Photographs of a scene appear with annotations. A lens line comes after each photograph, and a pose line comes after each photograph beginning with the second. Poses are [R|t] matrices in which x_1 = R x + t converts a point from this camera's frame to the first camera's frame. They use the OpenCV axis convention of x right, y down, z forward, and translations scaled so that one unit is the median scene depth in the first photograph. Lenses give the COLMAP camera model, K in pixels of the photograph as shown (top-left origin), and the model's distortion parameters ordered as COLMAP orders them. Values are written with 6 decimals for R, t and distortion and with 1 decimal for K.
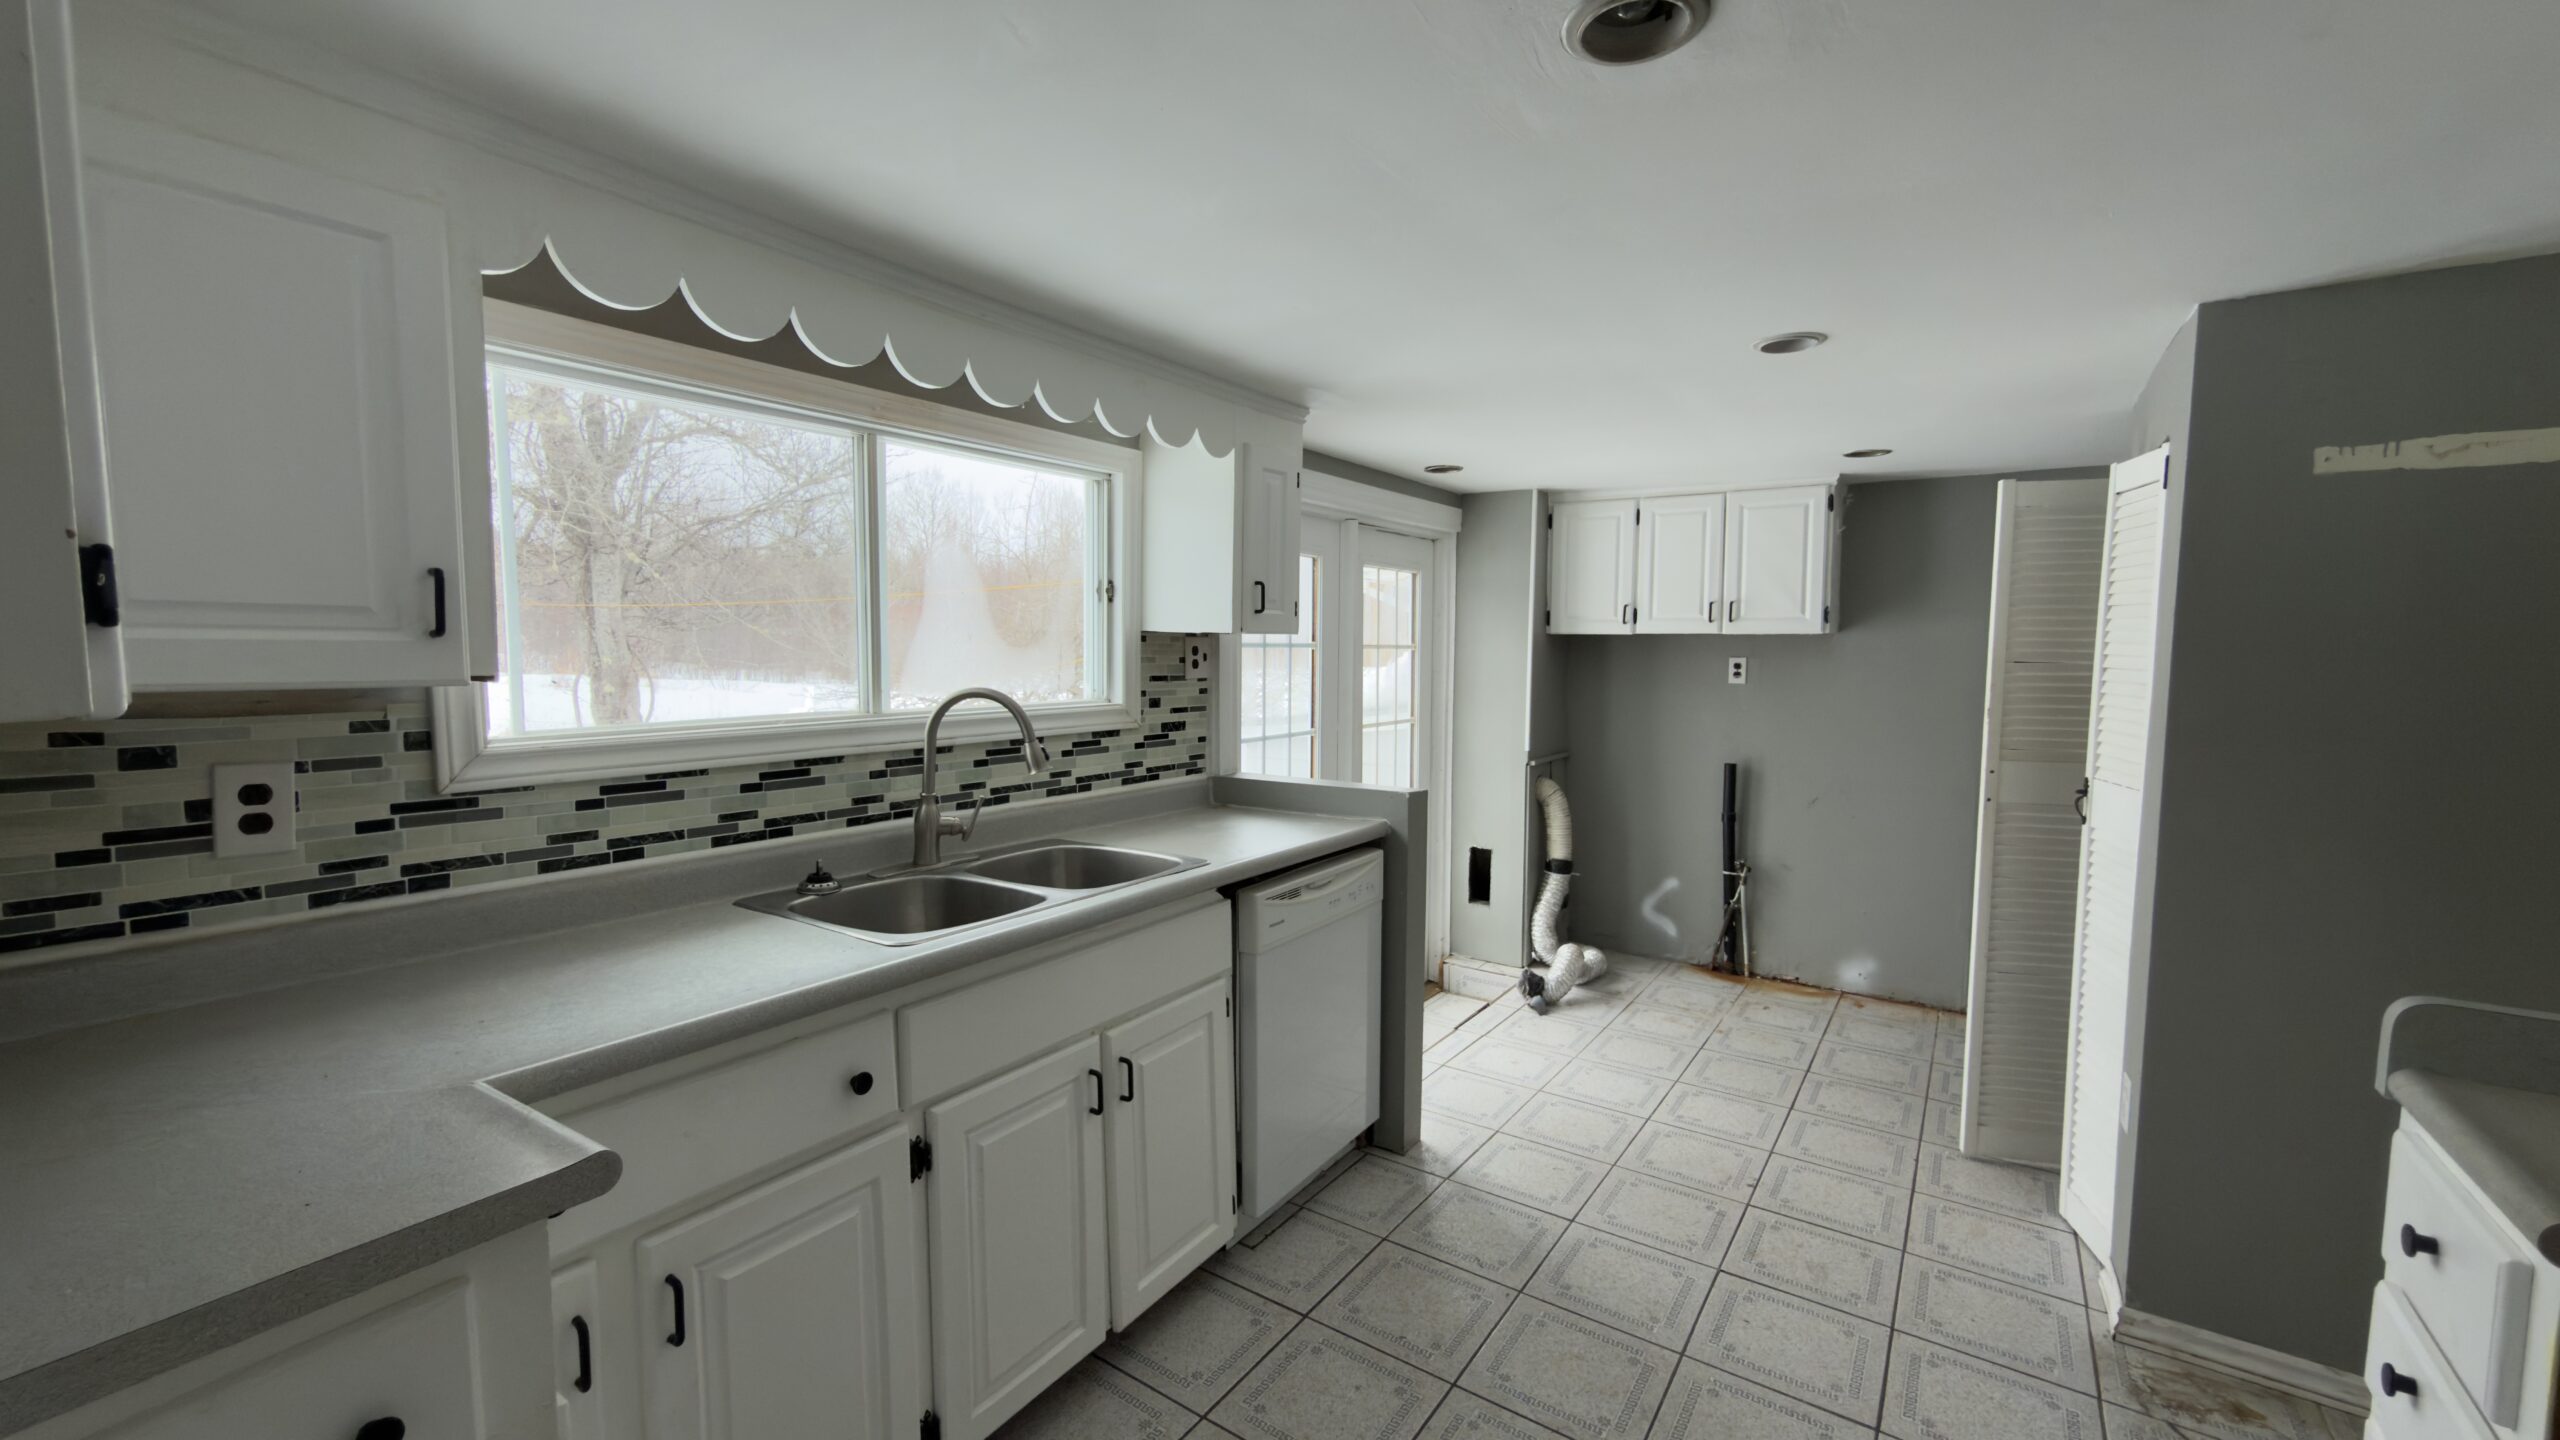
lens RADIAL K [[1018.0, 0, 1280.3], [0, 1018.0, 720.0], [0, 0, 1]] dist [0.001130, 0.000456]
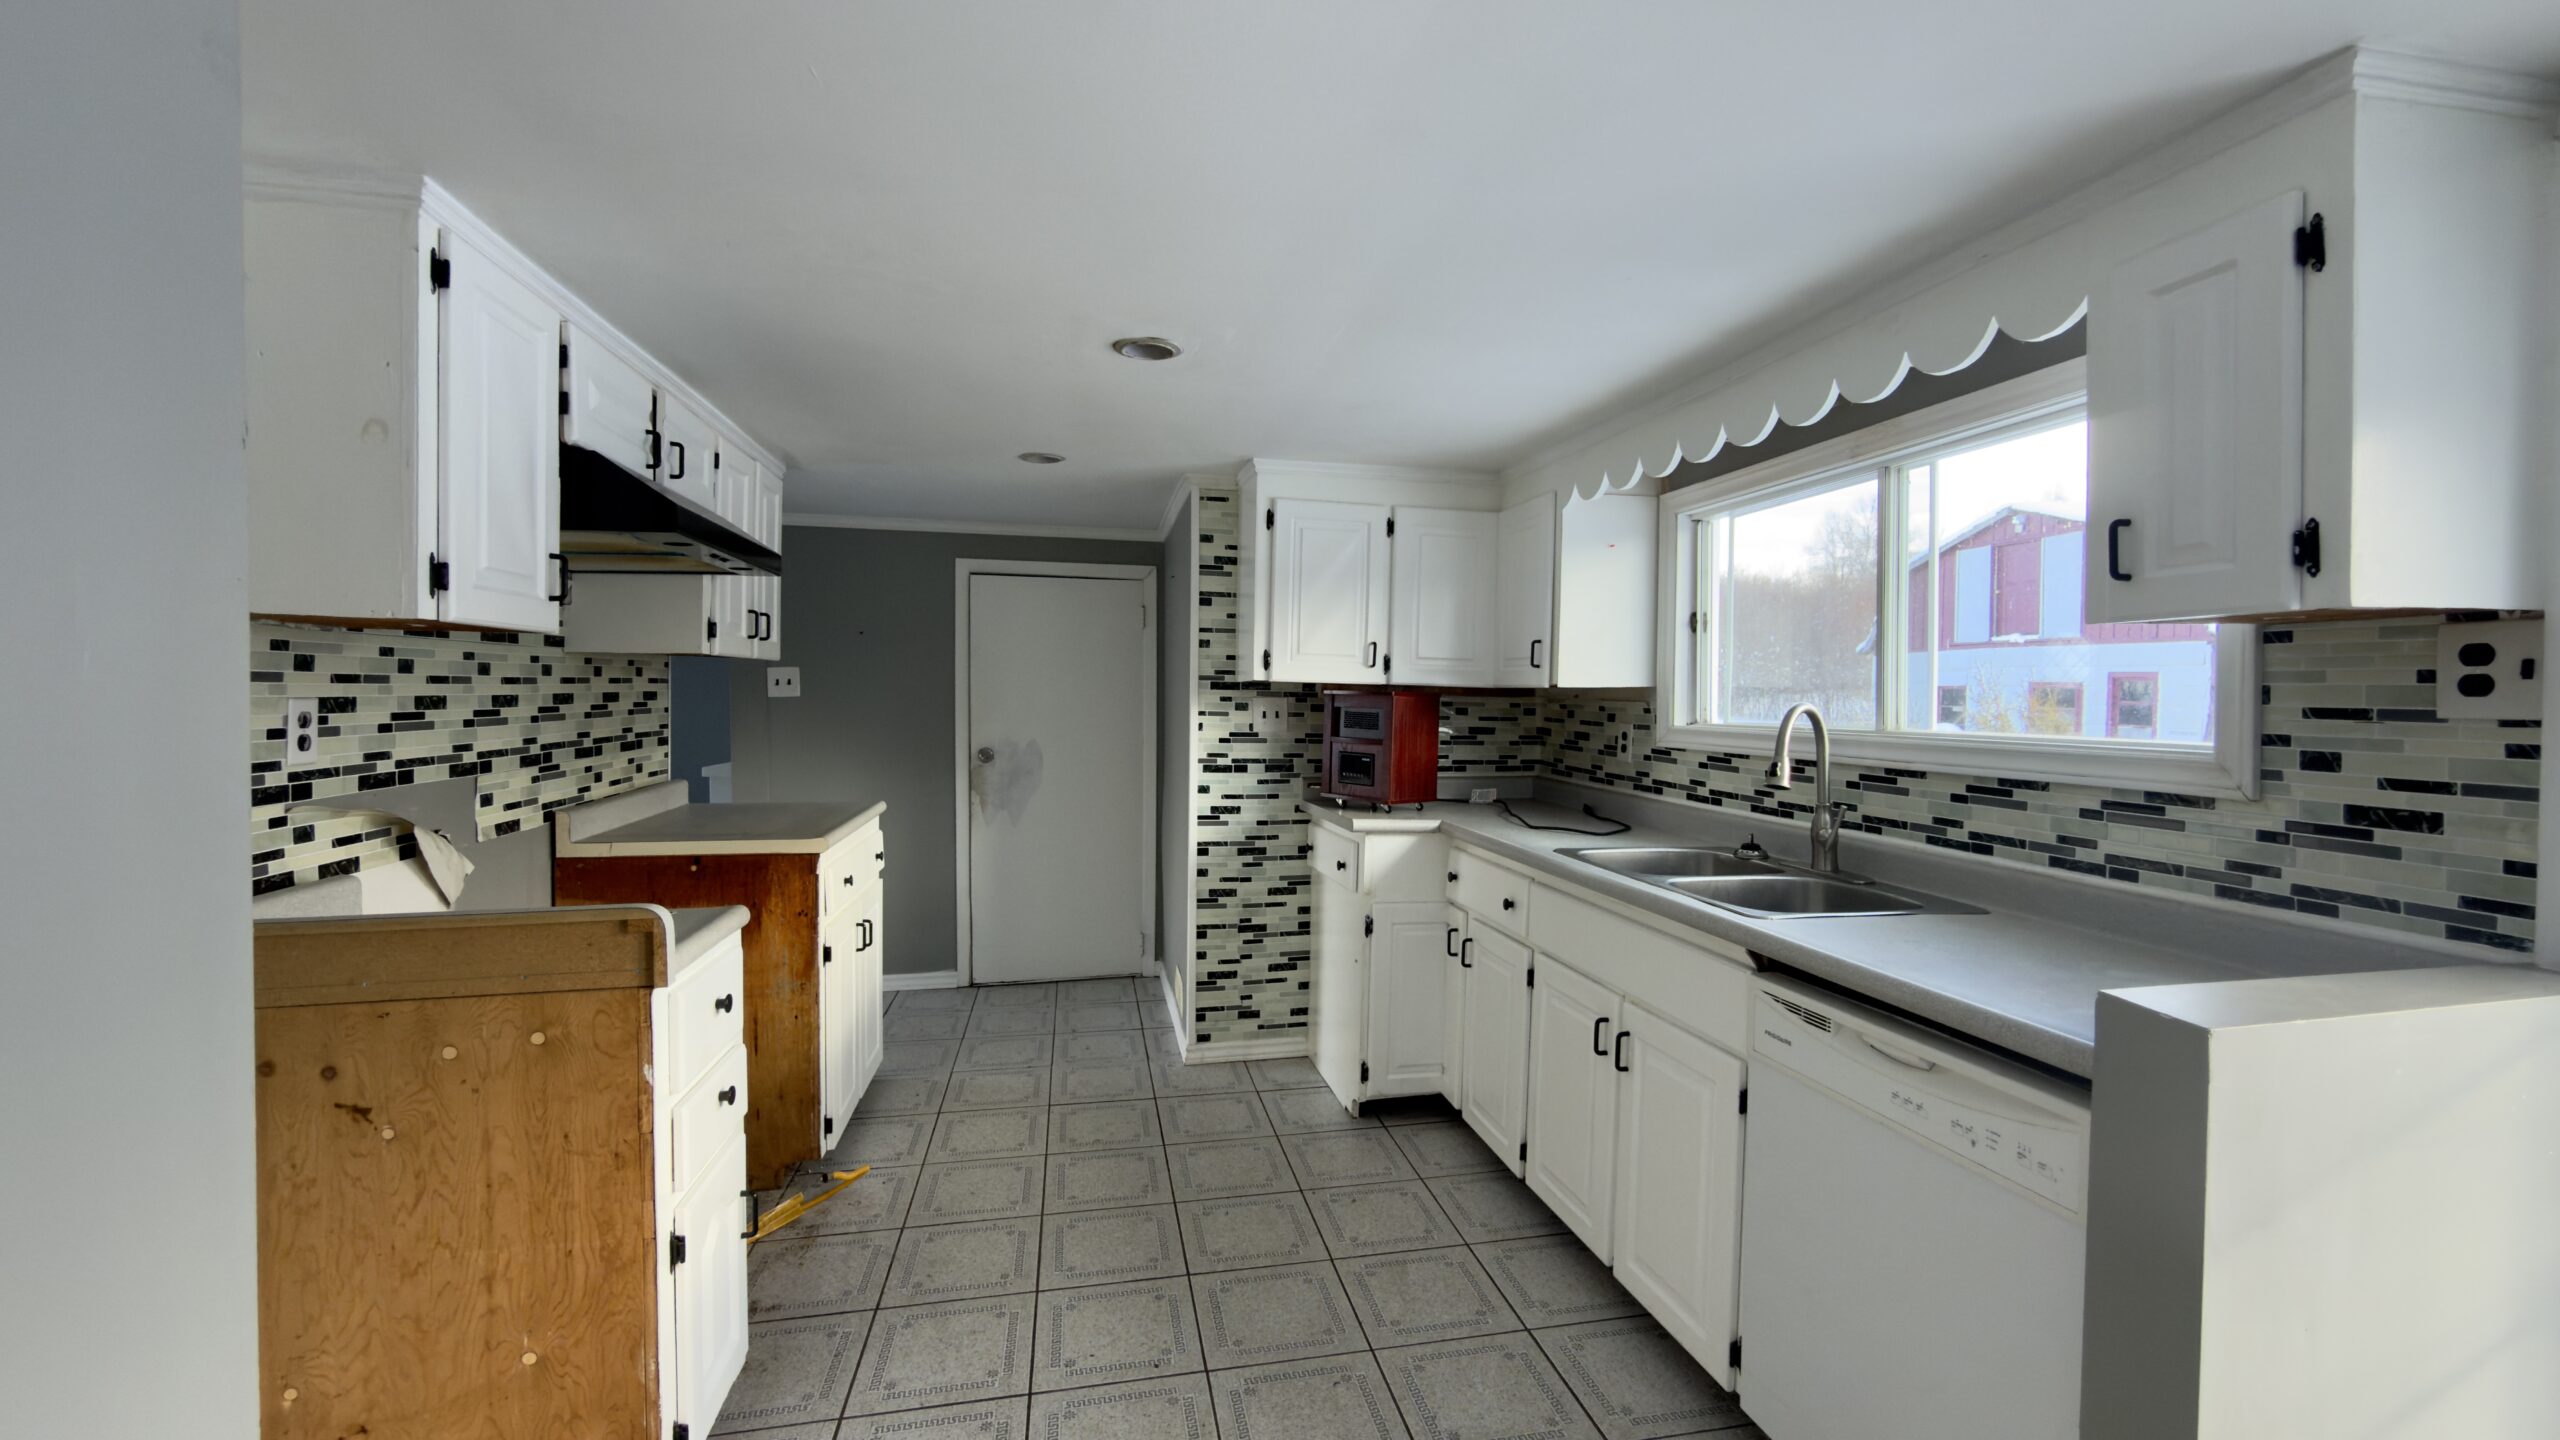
lens RADIAL K [[1018.0, 0, 1285.9], [0, 1018.0, 714.7], [0, 0, 1]] dist [0.001130, 0.000456]
pose [[-0.689952, 0.004485, -0.723841, 0.683515], [-0.064382, 0.995637, 0.067537, -0.046895], [0.720986, 0.093199, -0.686653, 1.111935]]
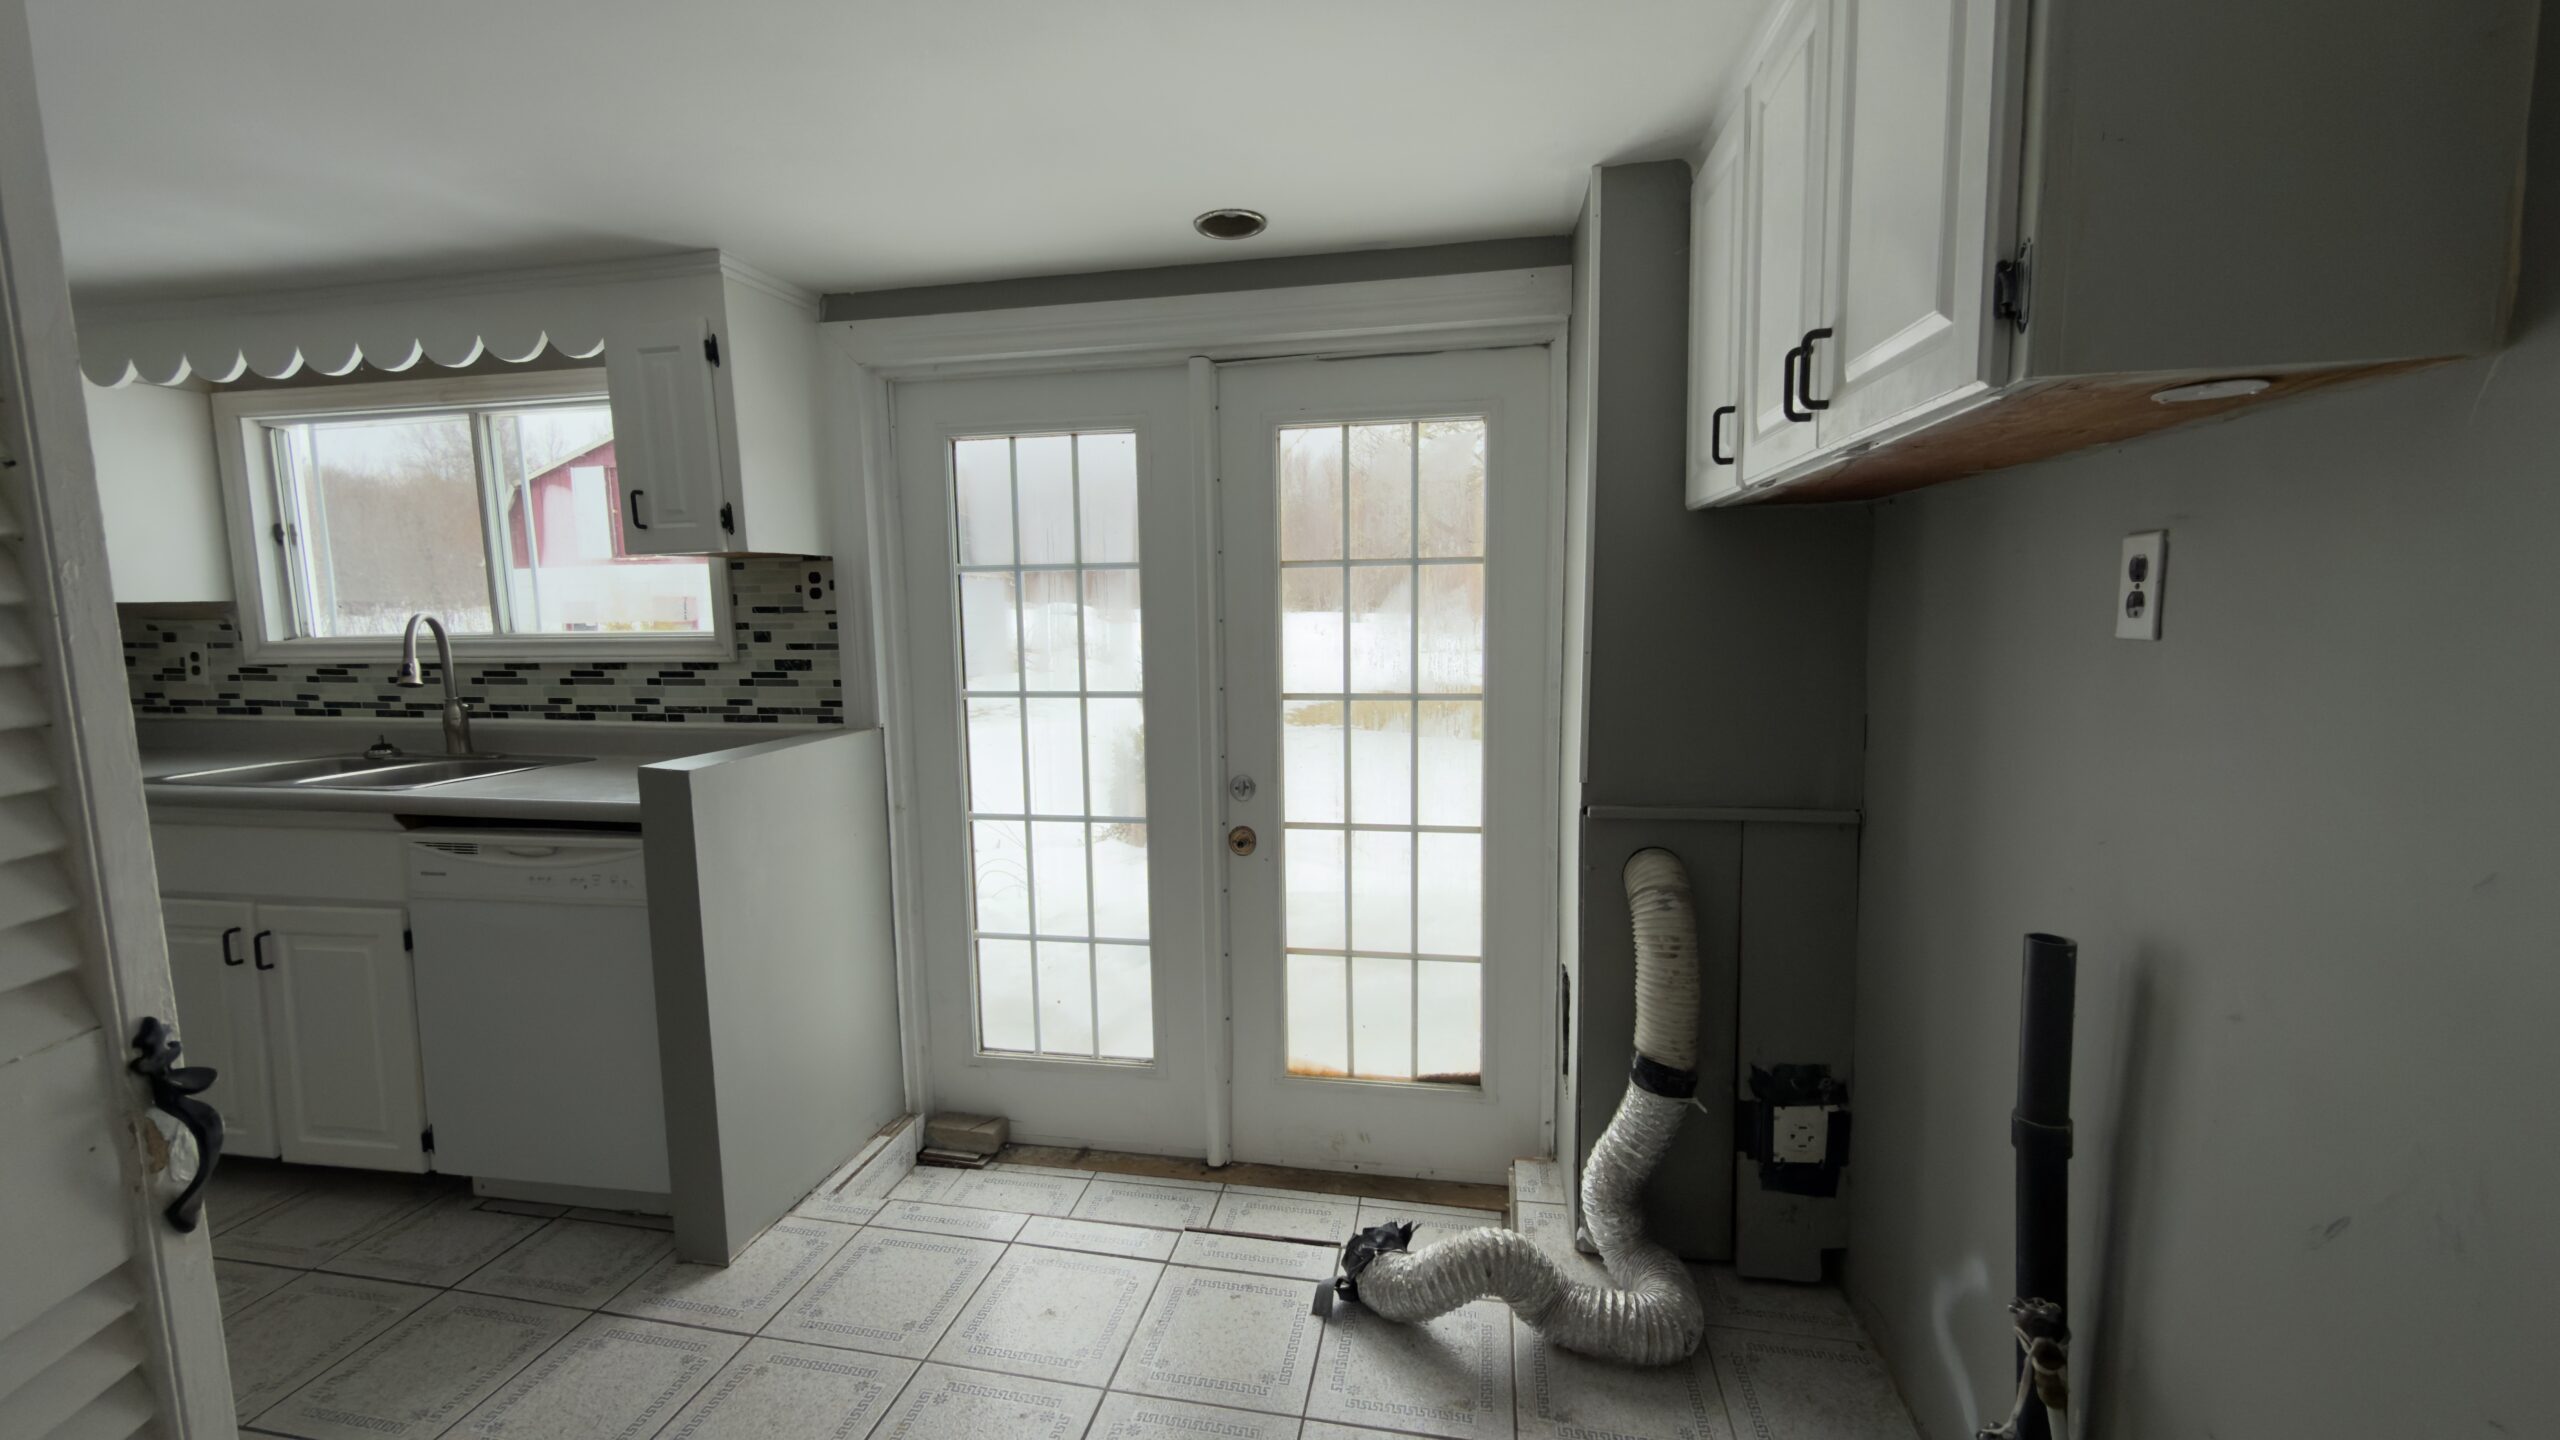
lens RADIAL K [[1018.0, 0, 1276.1], [0, 1018.0, 719.9], [0, 0, 1]] dist [0.001130, 0.000456]
pose [[0.397198, 0.091896, -0.913120, 1.016983], [-0.050952, 0.995648, 0.078038, -0.042509], [0.916317, 0.015529, 0.400152, 1.205971]]
